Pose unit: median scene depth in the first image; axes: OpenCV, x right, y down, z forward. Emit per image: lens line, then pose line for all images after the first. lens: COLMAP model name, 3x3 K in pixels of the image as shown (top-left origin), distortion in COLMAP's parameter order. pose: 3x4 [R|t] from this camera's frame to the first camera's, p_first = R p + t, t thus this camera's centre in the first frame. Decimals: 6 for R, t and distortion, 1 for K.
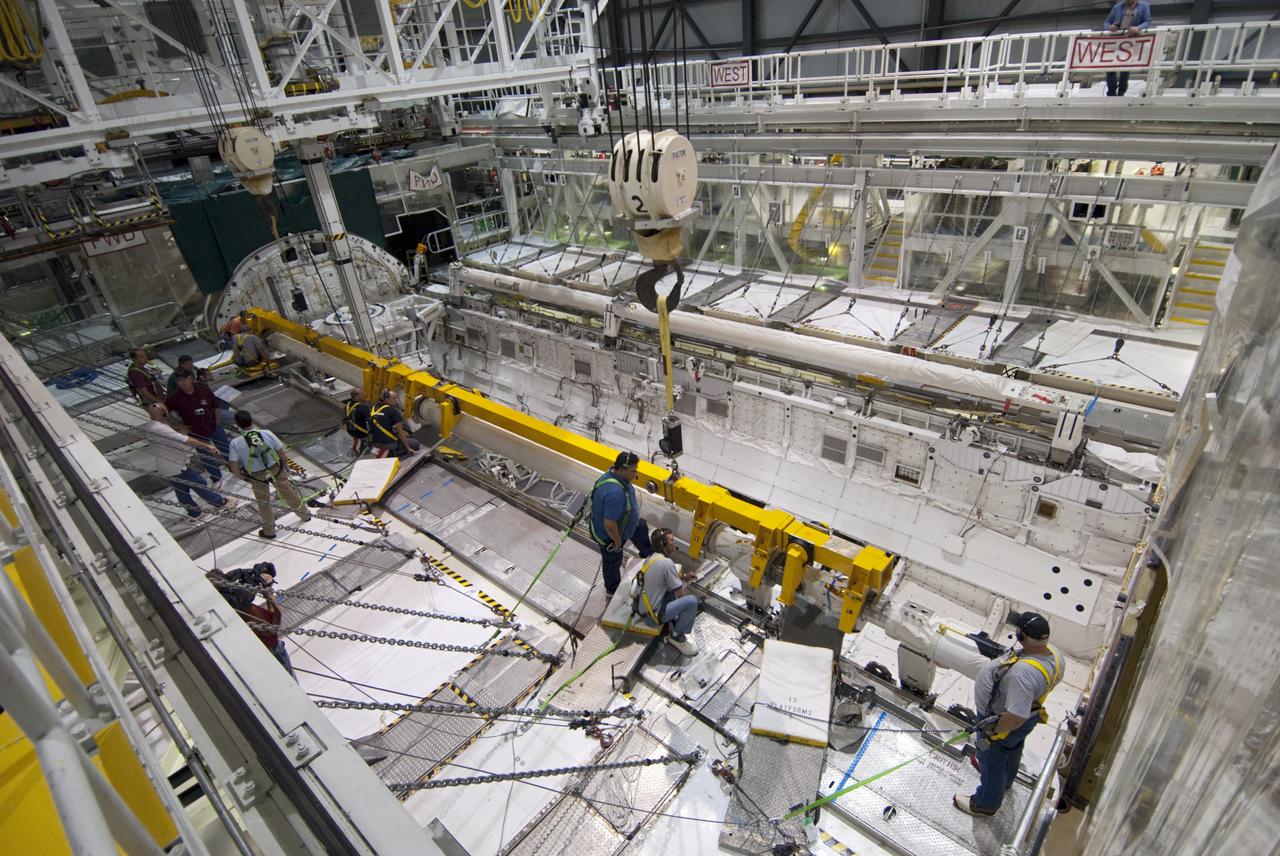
lens RADIAL K [[677.1, 0, 626.2], [0, 677.1, 422.2], [0, 0, 1]] dist [0.035315, -0.013725]
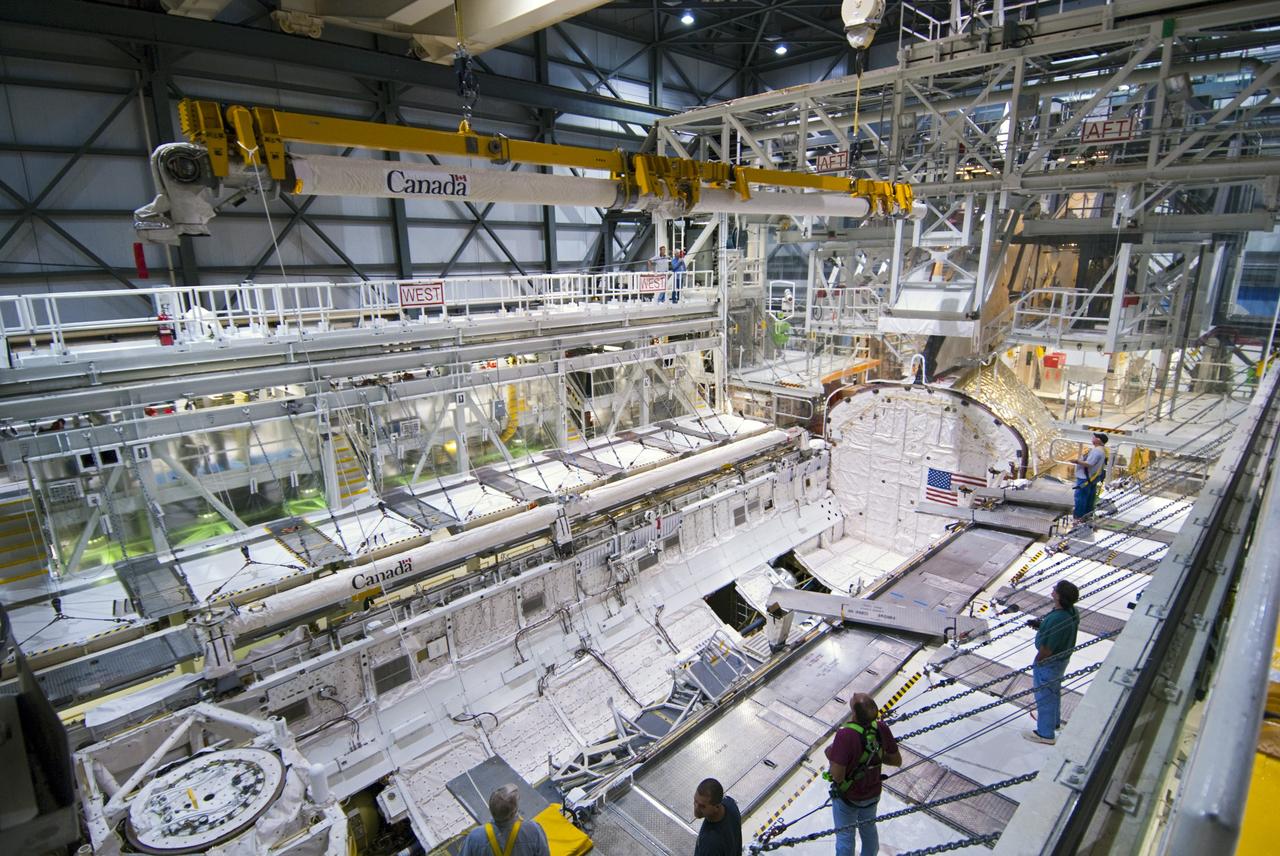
lens RADIAL K [[677.1, 0, 638.7], [0, 677.1, 426.6], [0, 0, 1]] dist [0.035315, -0.013725]
pose [[0.059292, -0.160756, 0.985212, -0.859045], [0.490221, 0.864431, 0.111546, -0.305955], [-0.869579, 0.476358, 0.130060, 0.705270]]
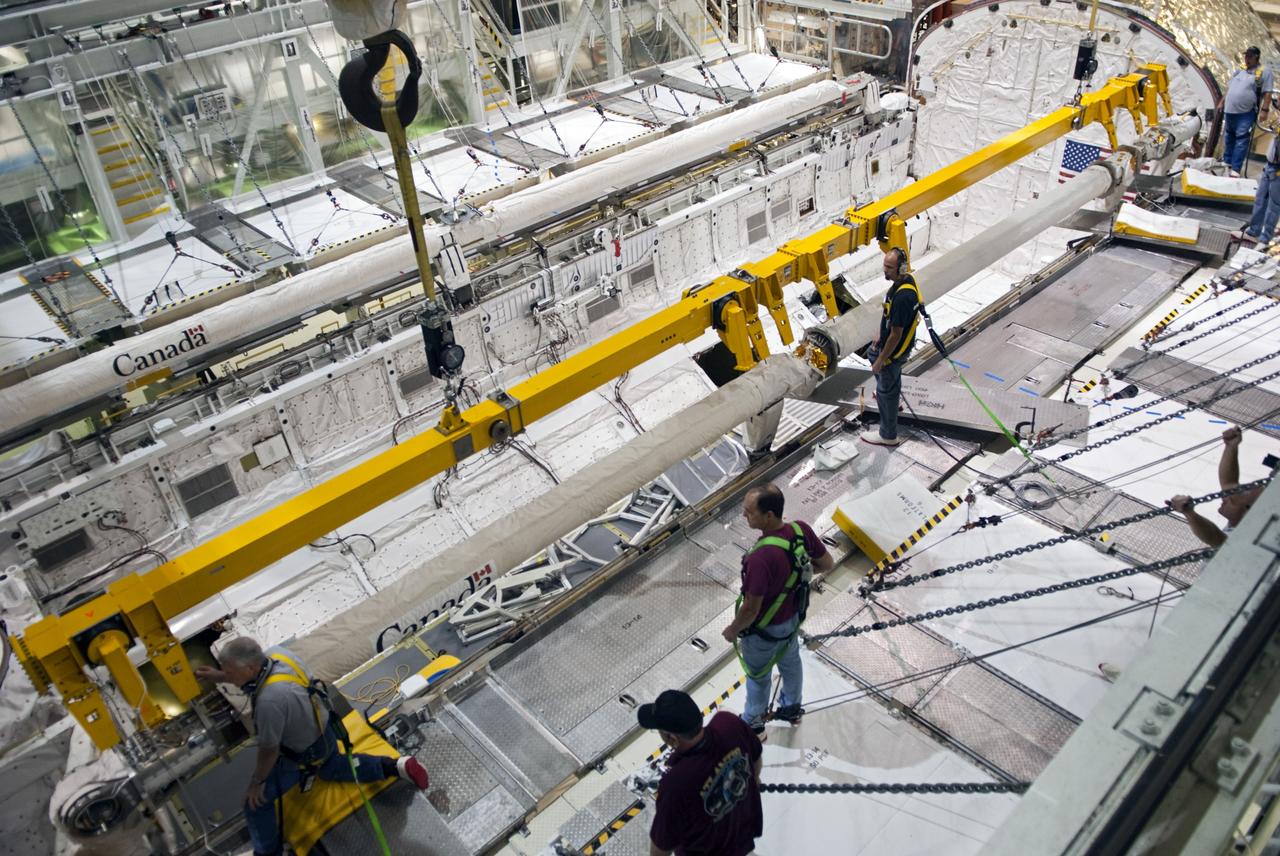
lens RADIAL K [[957.2, 0, 639.9], [0, 957.2, 436.9], [0, 0, 1]] dist [-0.026714, -0.032501]
pose [[0.090747, -0.508202, 0.856444, -0.749617], [0.523872, 0.755748, 0.392942, -0.262966], [-0.846949, 0.413008, 0.334815, 0.635228]]
